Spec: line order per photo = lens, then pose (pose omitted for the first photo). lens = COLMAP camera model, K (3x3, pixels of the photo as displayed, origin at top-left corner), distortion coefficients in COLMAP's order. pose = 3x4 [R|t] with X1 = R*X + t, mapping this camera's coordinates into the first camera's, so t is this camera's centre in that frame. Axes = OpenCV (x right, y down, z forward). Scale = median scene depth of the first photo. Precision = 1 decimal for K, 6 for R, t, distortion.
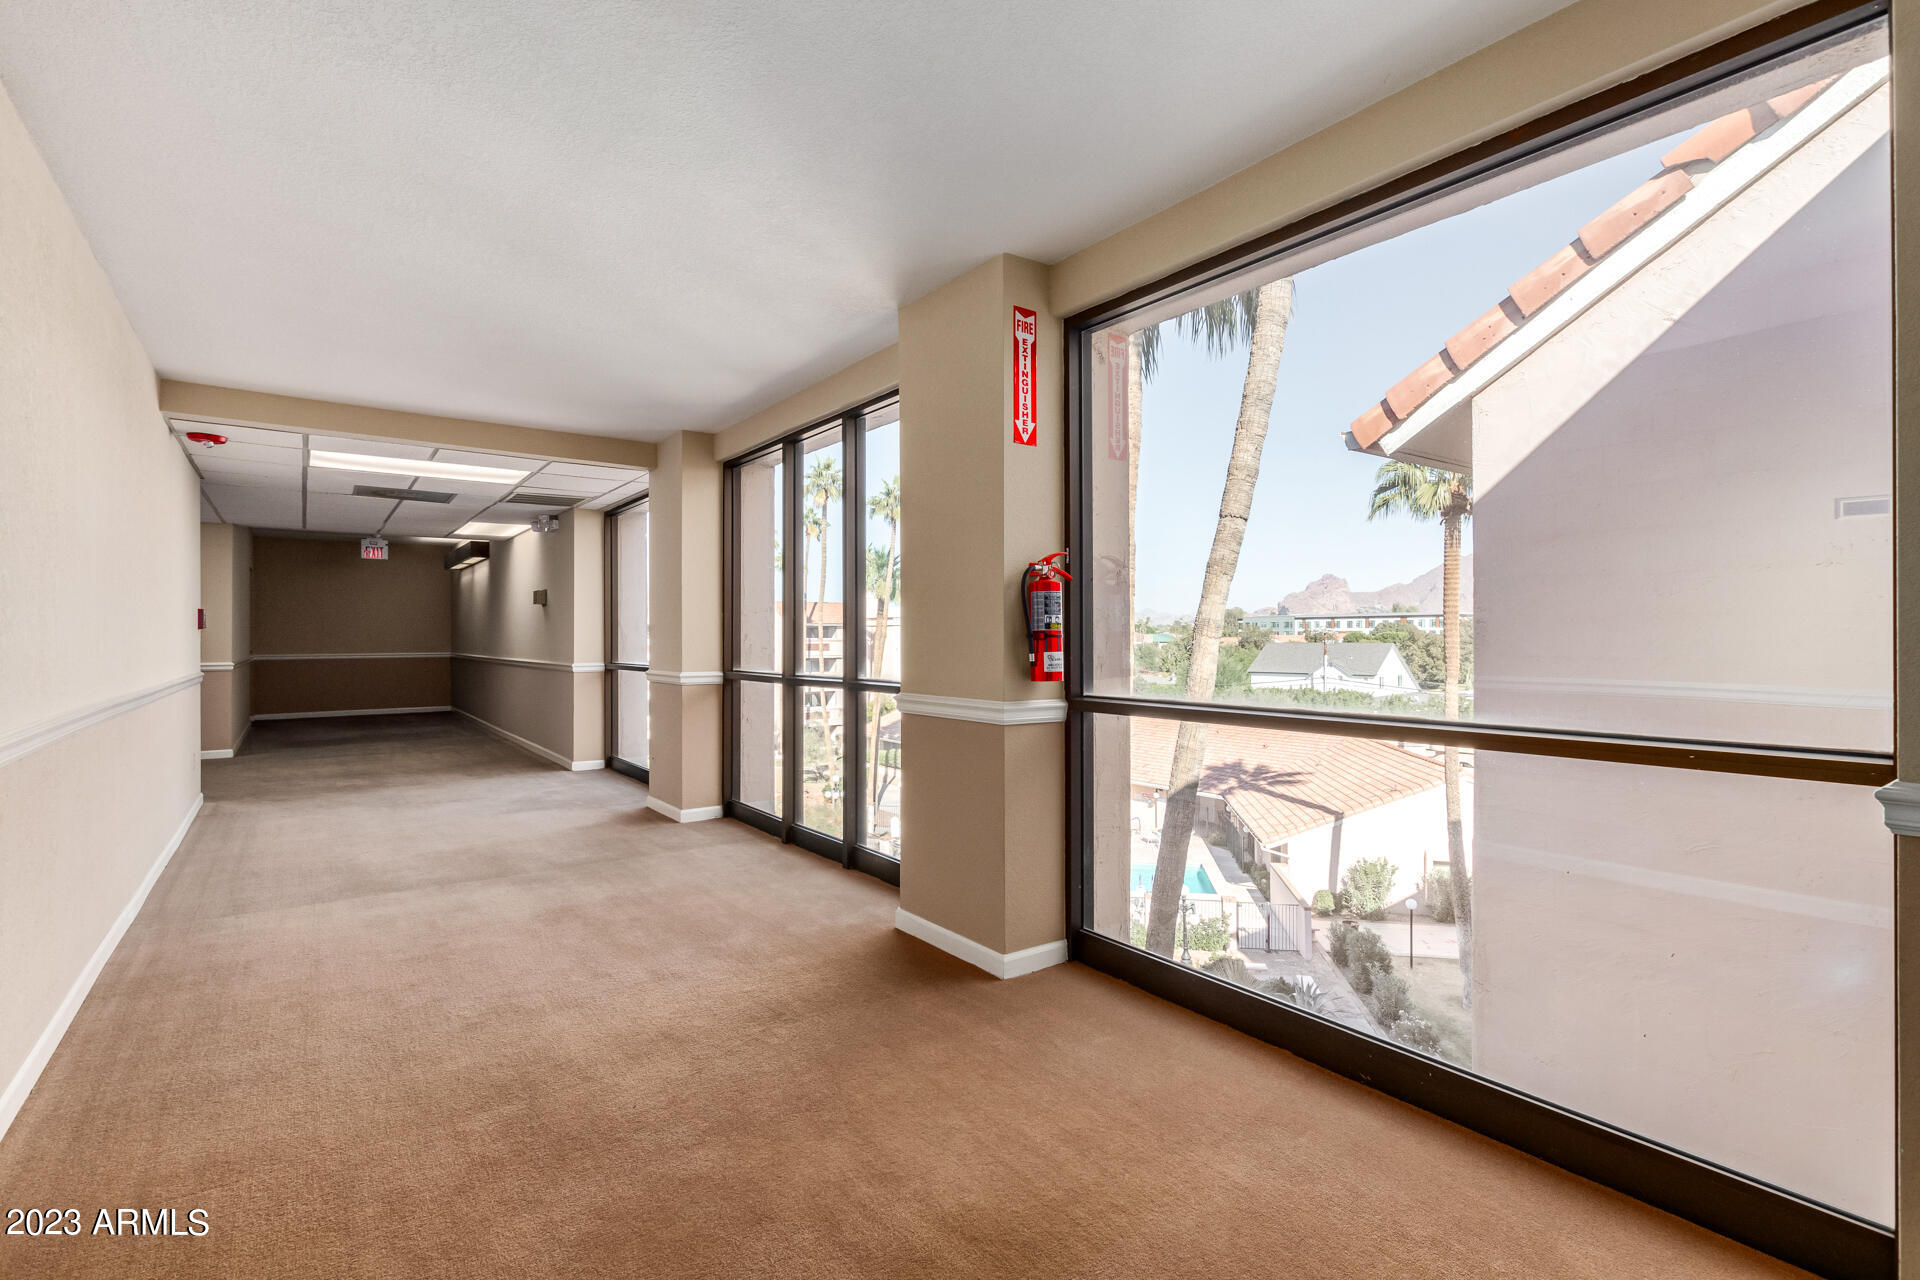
lens RADIAL K [[894.1, 0, 973.5], [0, 894.1, 640.7], [0, 0, 1]] dist [0.002607, 0.000069]
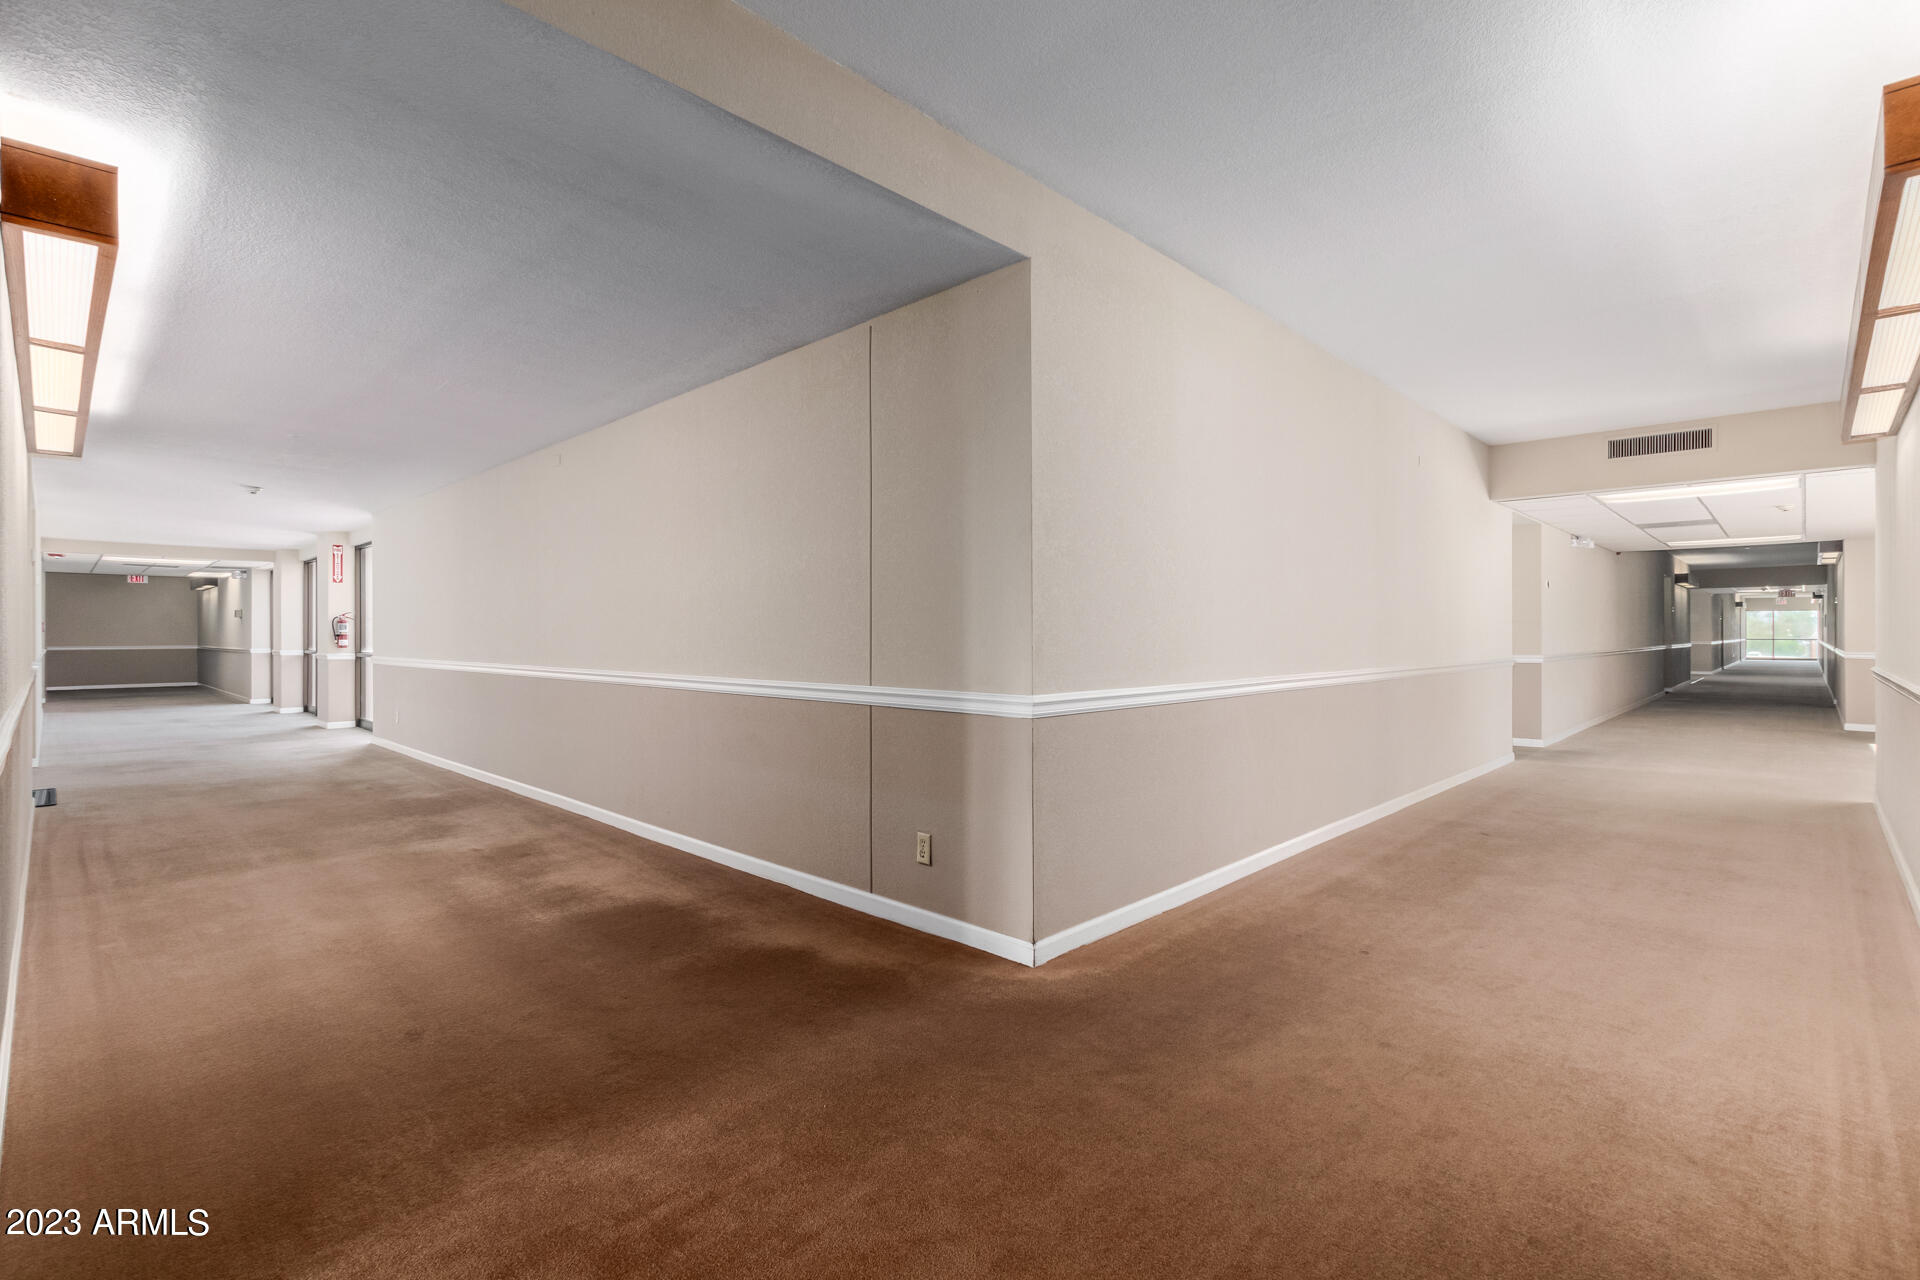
lens RADIAL K [[881.0, 0, 941.8], [0, 881.0, 633.7], [0, 0, 1]] dist [0.008587, -0.004451]
pose [[0.989402, 0.001920, 0.145186, 0.752759], [-0.001032, 0.999980, -0.006185, 0.002713], [-0.145195, 0.005969, 0.989385, -1.112546]]
